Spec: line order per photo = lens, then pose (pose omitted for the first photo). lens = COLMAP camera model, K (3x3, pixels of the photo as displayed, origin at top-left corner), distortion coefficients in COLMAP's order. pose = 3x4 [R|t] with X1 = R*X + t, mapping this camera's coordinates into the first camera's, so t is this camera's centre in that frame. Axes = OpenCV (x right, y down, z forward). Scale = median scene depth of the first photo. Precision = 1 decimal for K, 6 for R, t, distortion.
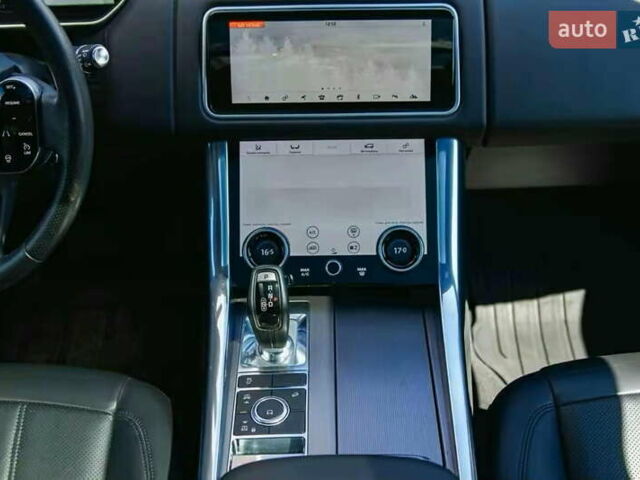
lens RADIAL K [[884.1, 0, 320.0], [0, 884.1, 240.0], [0, 0, 1]] dist [-0.105859, 0.009880]
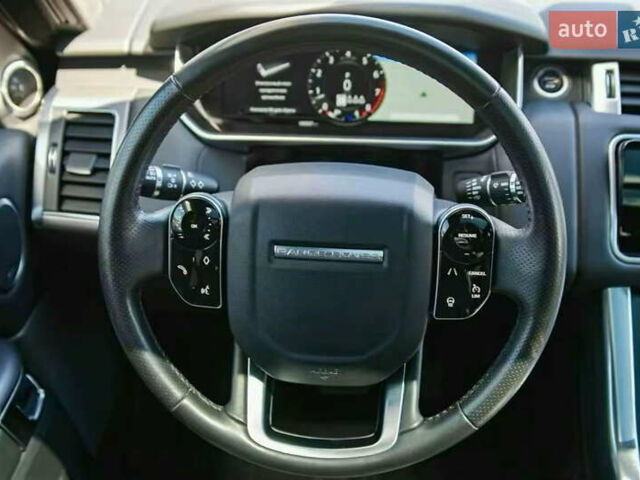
lens RADIAL K [[884.1, 0, 320.0], [0, 884.1, 240.0], [0, 0, 1]] dist [-0.105859, 0.009880]
pose [[0.997450, 0.047009, -0.053695, -0.373187], [-0.053946, 0.989233, -0.136047, -0.026723], [0.046721, 0.138596, 0.989246, 0.138918]]
